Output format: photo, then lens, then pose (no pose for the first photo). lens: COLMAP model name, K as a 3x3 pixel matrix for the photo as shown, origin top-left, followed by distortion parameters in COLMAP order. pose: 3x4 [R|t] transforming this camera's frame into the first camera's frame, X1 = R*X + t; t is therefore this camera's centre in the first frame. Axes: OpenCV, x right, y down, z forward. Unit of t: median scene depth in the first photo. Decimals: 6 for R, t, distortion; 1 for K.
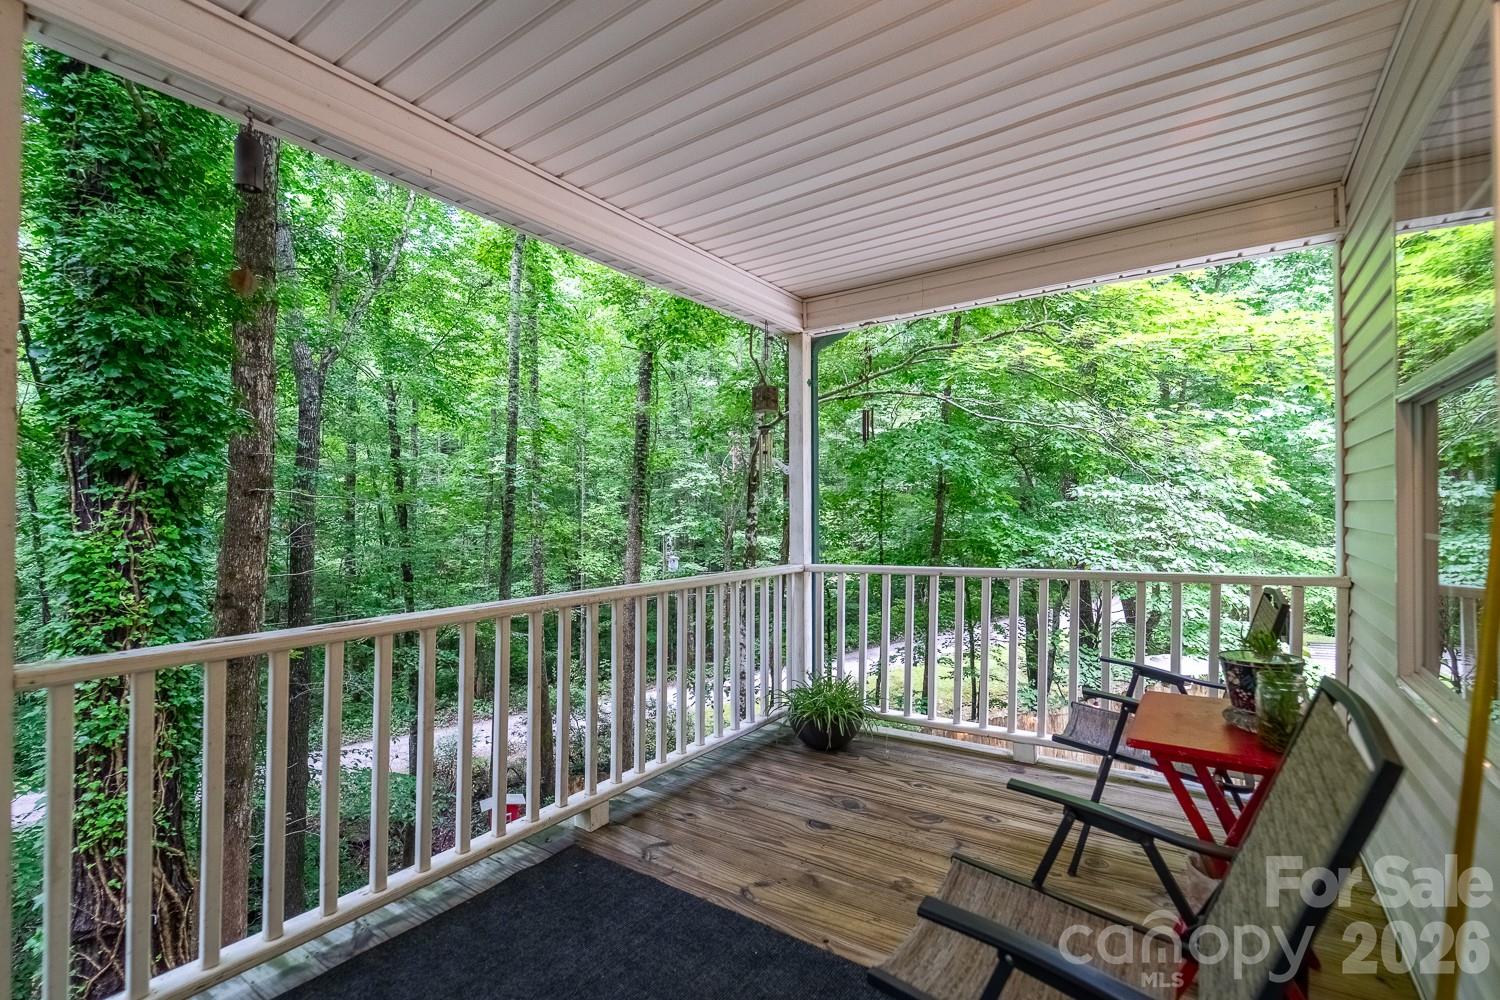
lens RADIAL K [[709.2, 0, 746.8], [0, 709.2, 471.0], [0, 0, 1]] dist [0.028398, -0.025881]
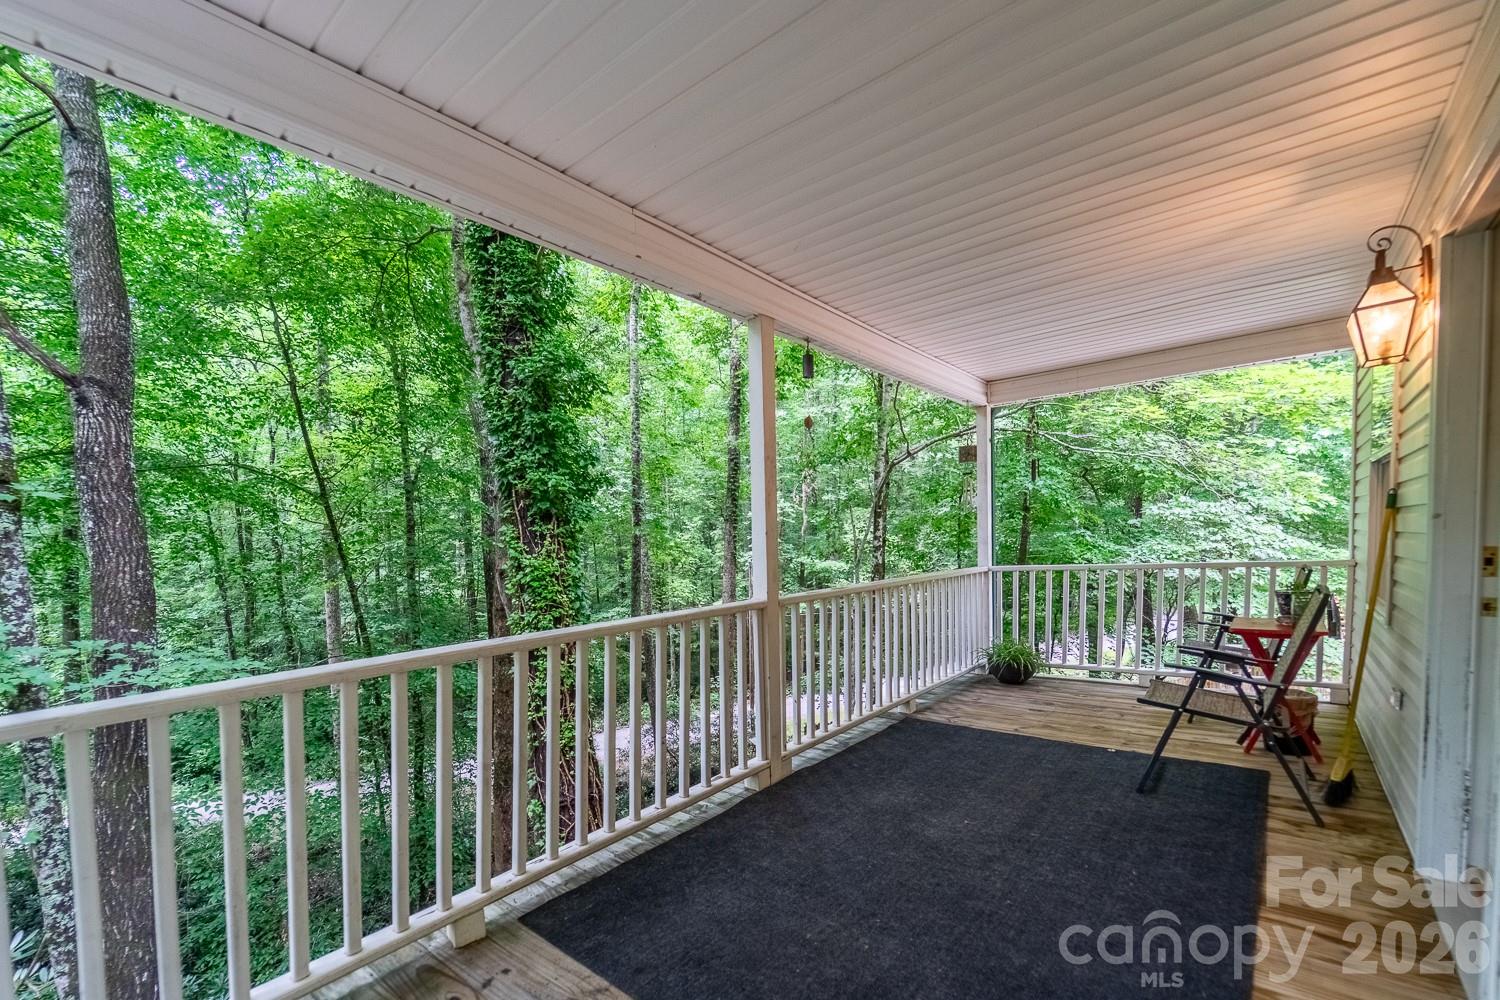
lens RADIAL K [[756.6, 0, 752.4], [0, 756.6, 554.7], [0, 0, 1]] dist [0.052813, -0.054751]
pose [[0.999573, -0.023667, -0.017125, -0.162893], [0.024954, 0.996535, 0.079339, -0.013264], [0.015188, -0.079733, 0.996701, -0.245756]]
